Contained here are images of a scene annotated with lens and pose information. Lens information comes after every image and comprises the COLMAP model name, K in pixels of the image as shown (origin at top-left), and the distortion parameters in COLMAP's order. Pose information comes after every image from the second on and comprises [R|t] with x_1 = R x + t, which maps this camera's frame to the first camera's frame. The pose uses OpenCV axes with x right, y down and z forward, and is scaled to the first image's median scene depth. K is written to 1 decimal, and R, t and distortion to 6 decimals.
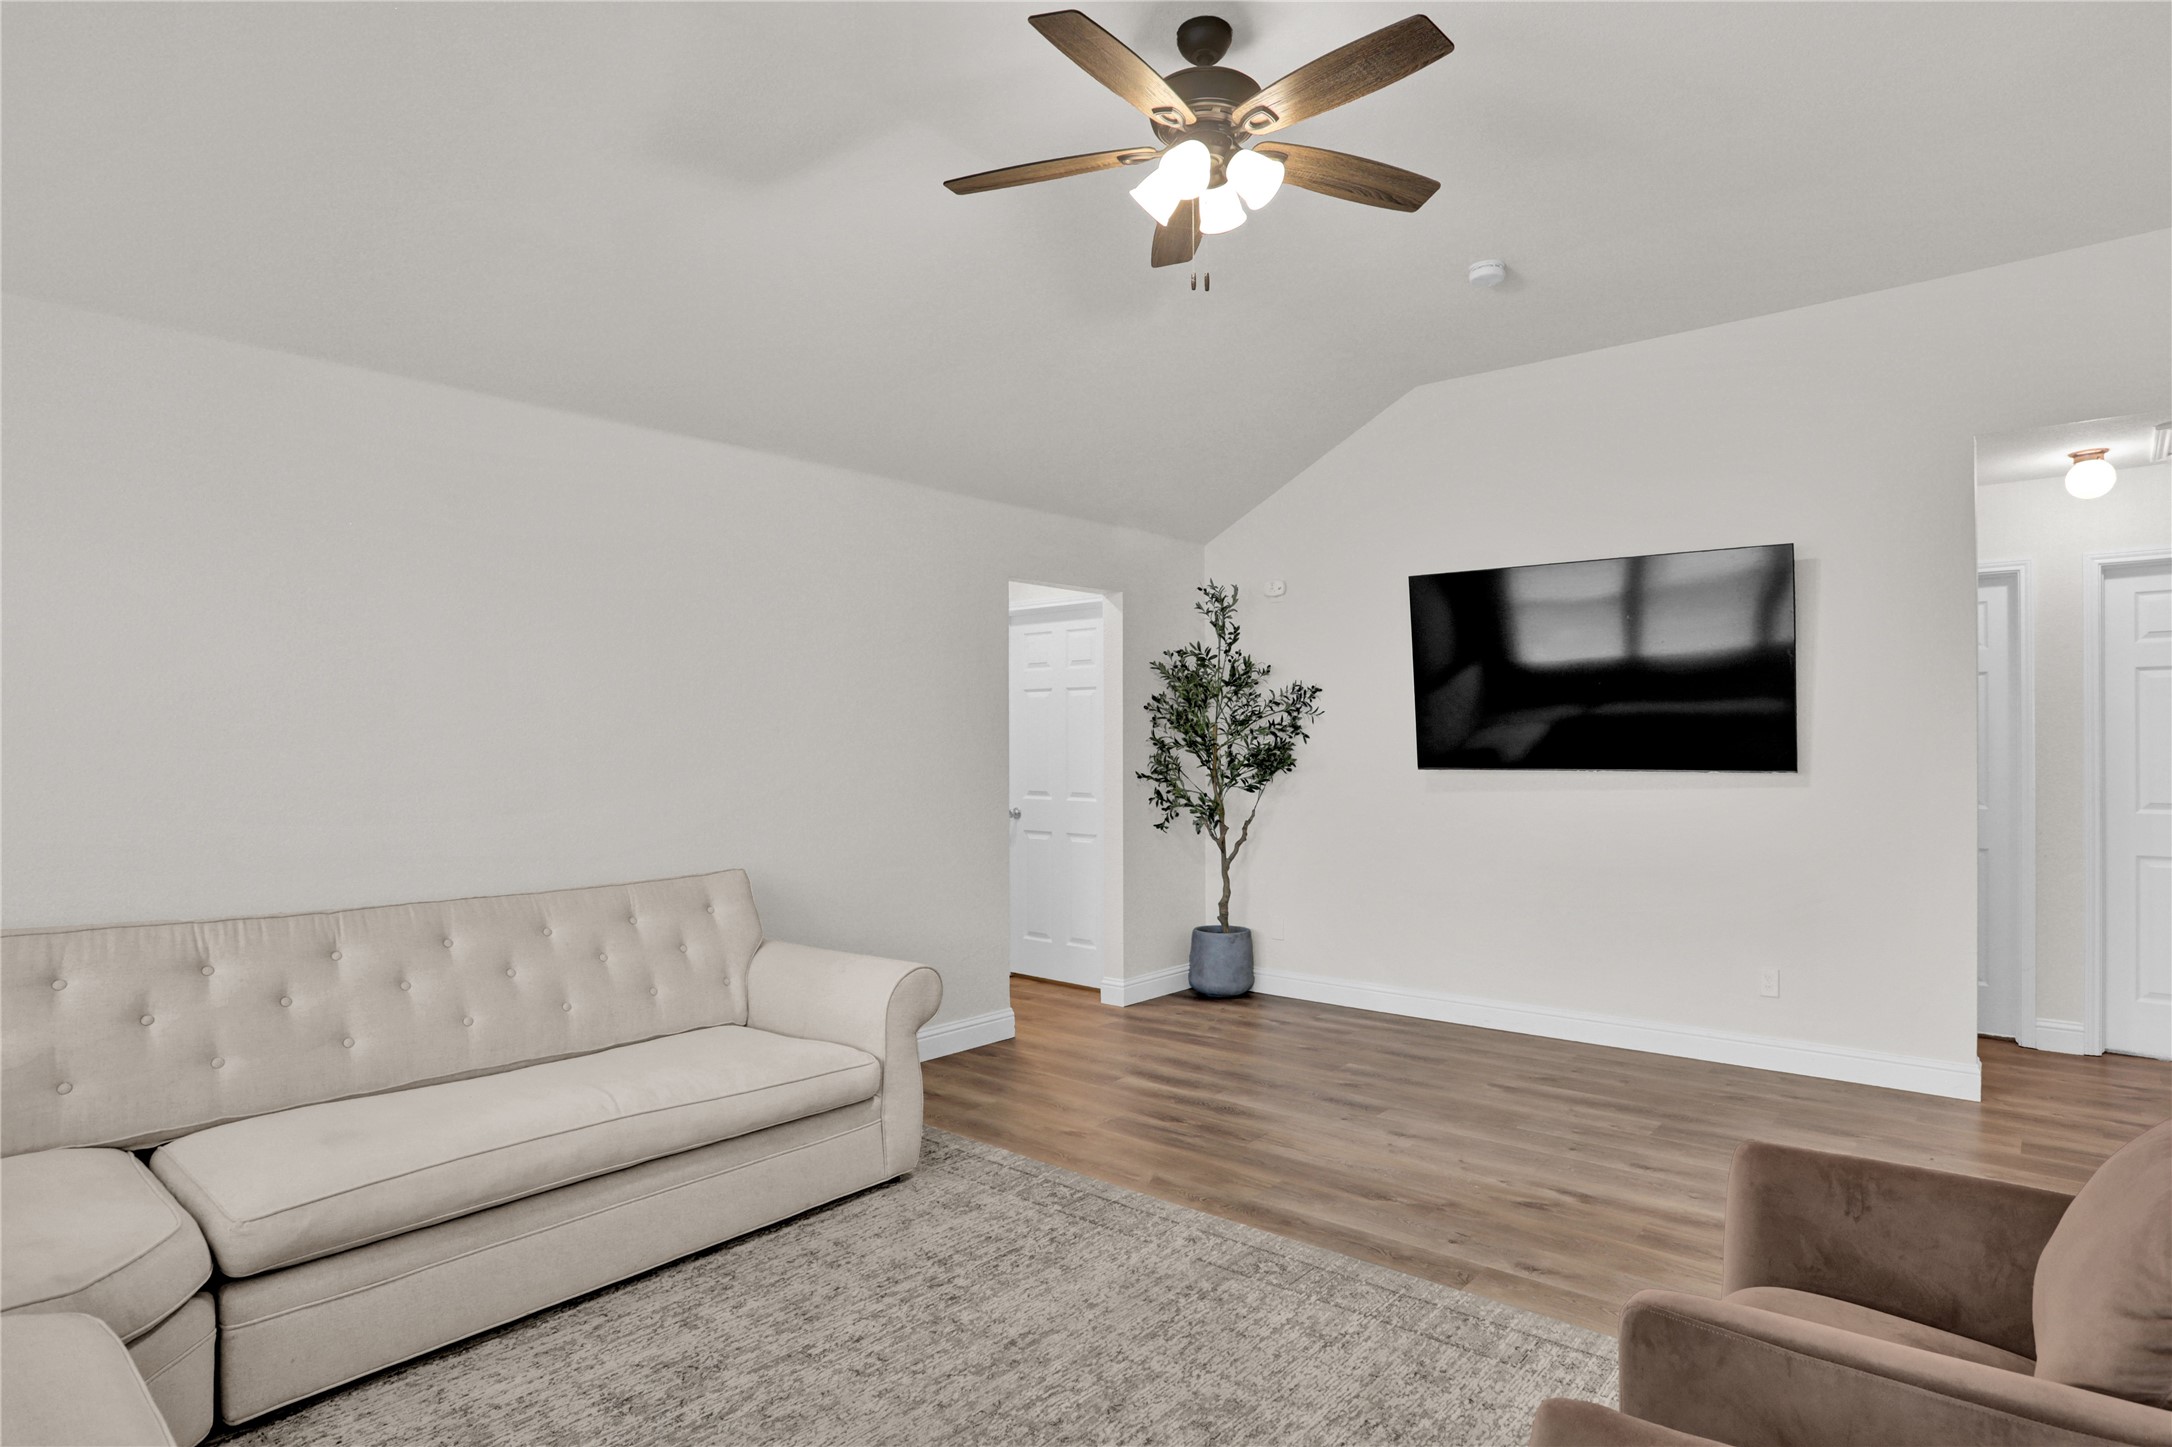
lens RADIAL K [[1093.1, 0, 1095.8], [0, 1093.1, 746.3], [0, 0, 1]] dist [-0.073352, 0.035124]
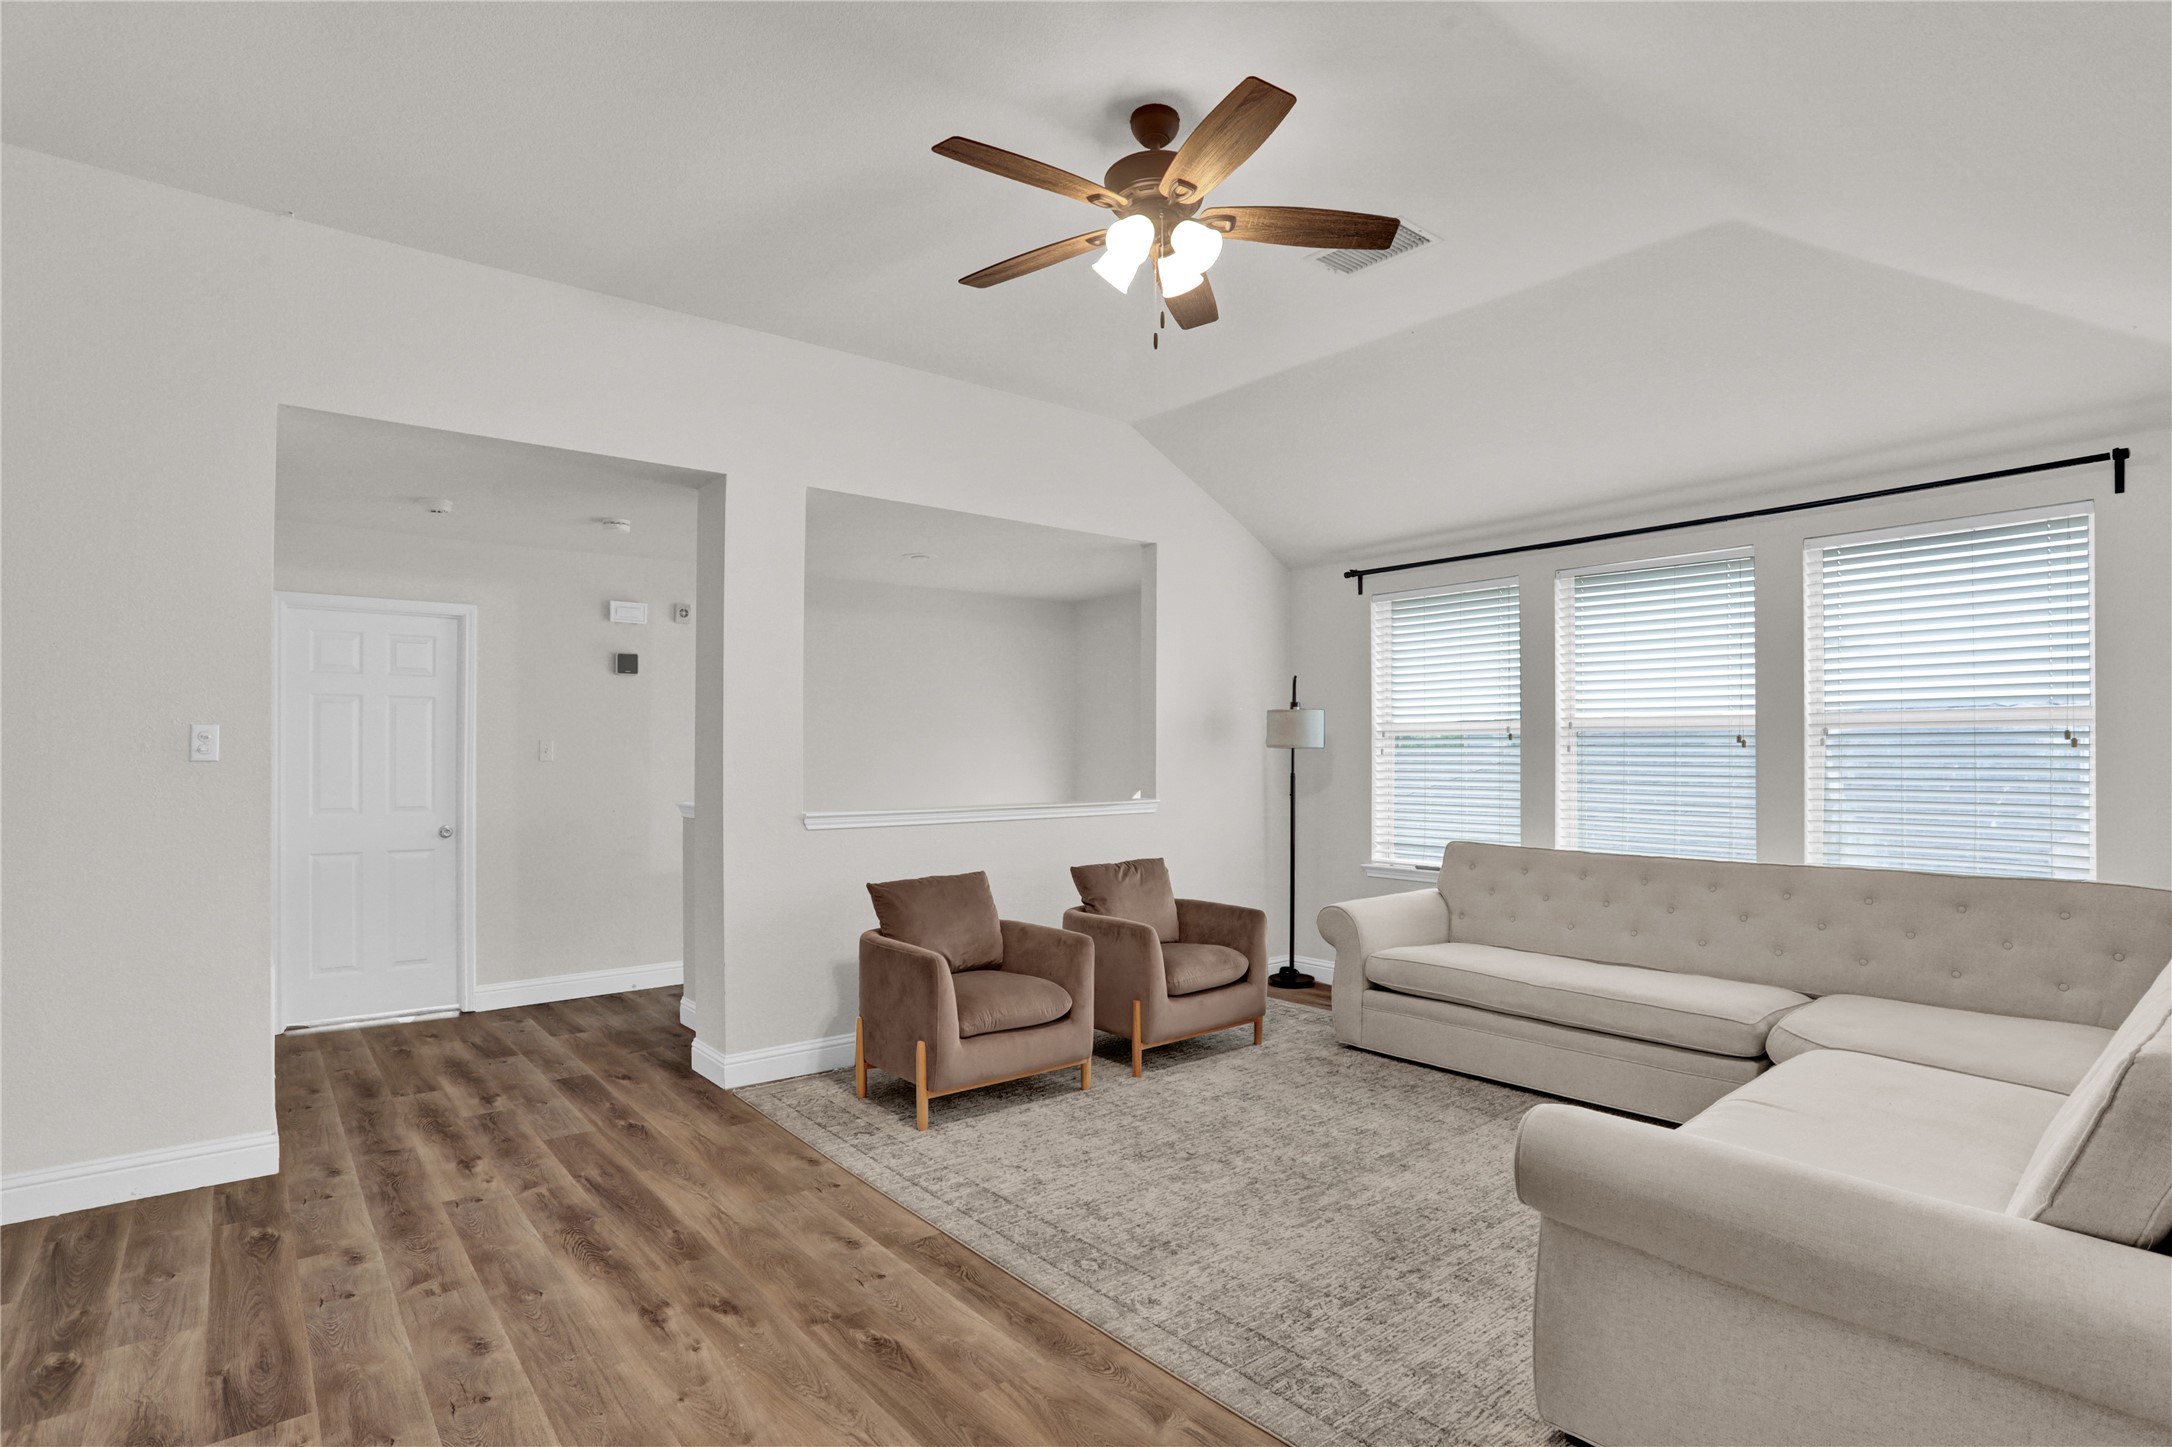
lens RADIAL K [[1093.1, 0, 1095.8], [0, 1093.1, 746.3], [0, 0, 1]] dist [-0.073352, 0.035124]
pose [[-0.985457, 0.006164, 0.169814, -0.020033], [0.004852, 0.999955, -0.008137, -0.001761], [-0.169856, -0.007195, -0.985443, 1.819912]]
